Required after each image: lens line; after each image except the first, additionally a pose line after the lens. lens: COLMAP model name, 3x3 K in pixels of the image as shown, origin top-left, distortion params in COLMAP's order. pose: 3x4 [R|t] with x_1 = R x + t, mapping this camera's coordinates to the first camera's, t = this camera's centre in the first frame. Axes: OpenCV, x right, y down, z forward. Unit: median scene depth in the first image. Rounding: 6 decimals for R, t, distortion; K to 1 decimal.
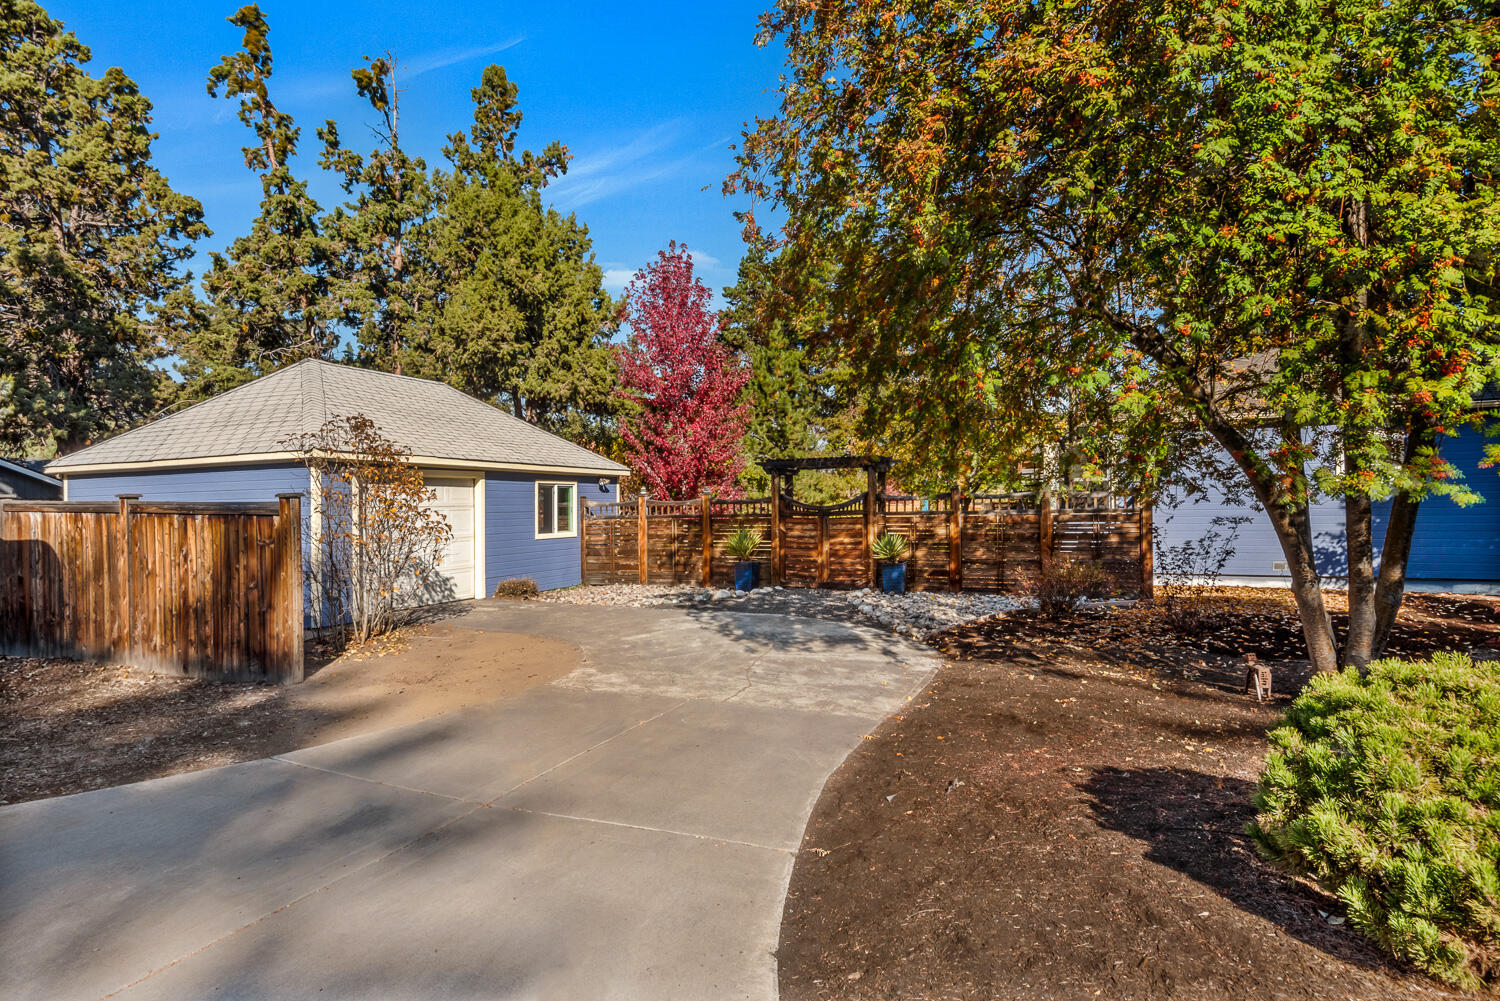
lens RADIAL K [[779.0, 0, 753.0], [0, 779.0, 478.9], [0, 0, 1]] dist [0.027047, -0.001285]
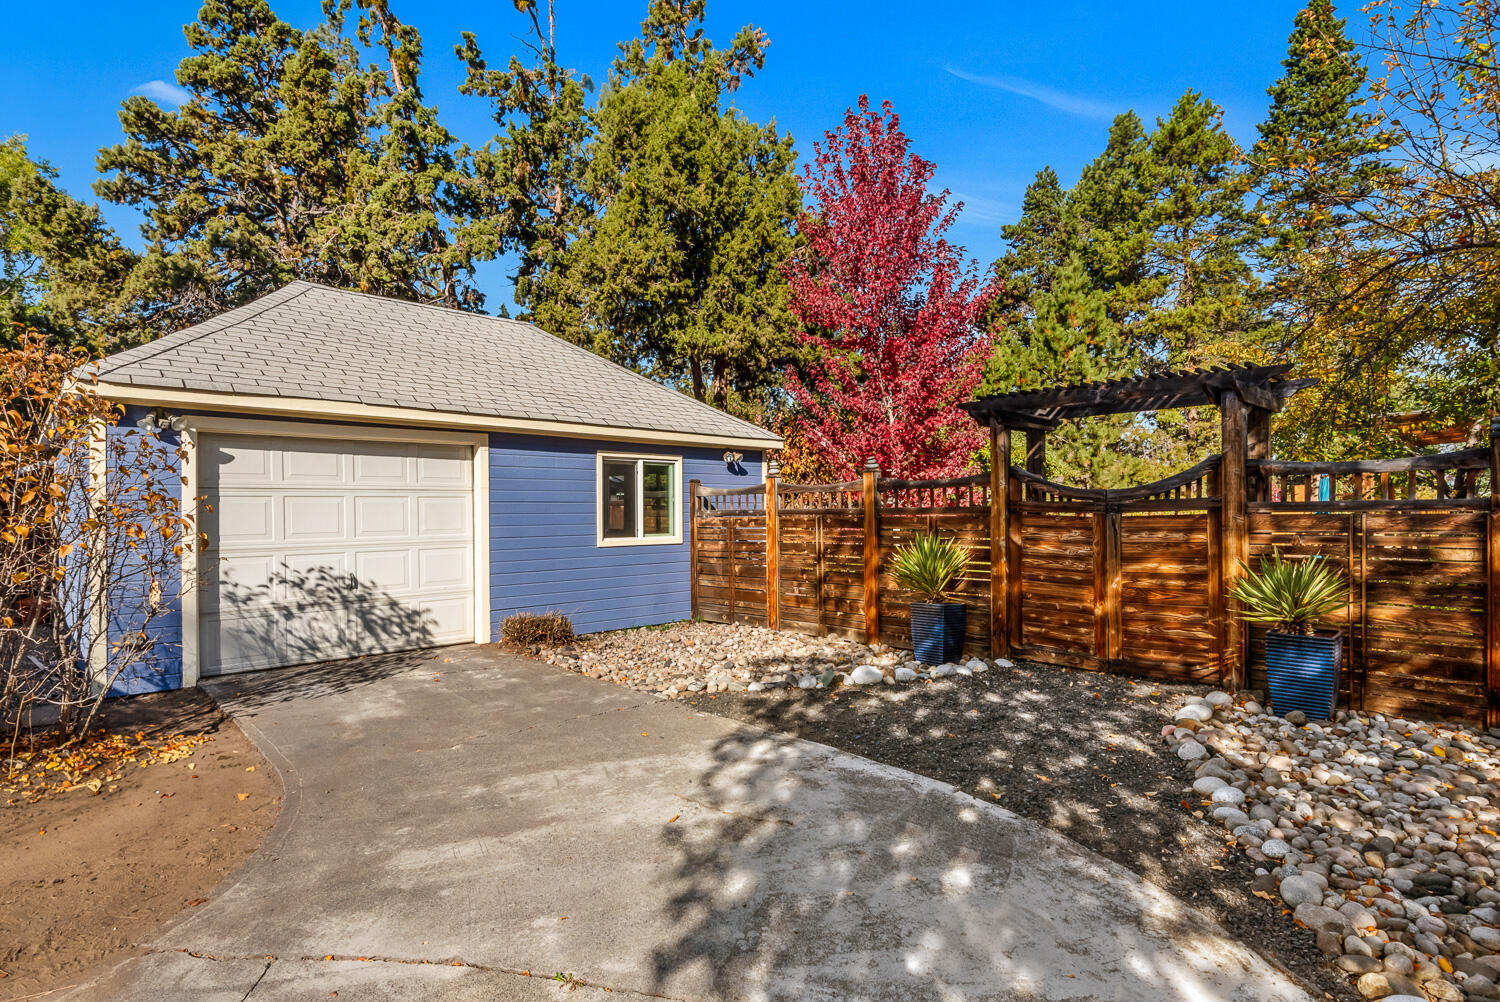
lens RADIAL K [[779.0, 0, 753.0], [0, 779.0, 479.4], [0, 0, 1]] dist [0.027047, -0.001285]
pose [[0.926008, -0.008478, -0.377409, 0.064189], [0.007166, 0.999962, -0.004880, 0.026213], [0.377436, 0.001814, 0.926034, 0.451400]]
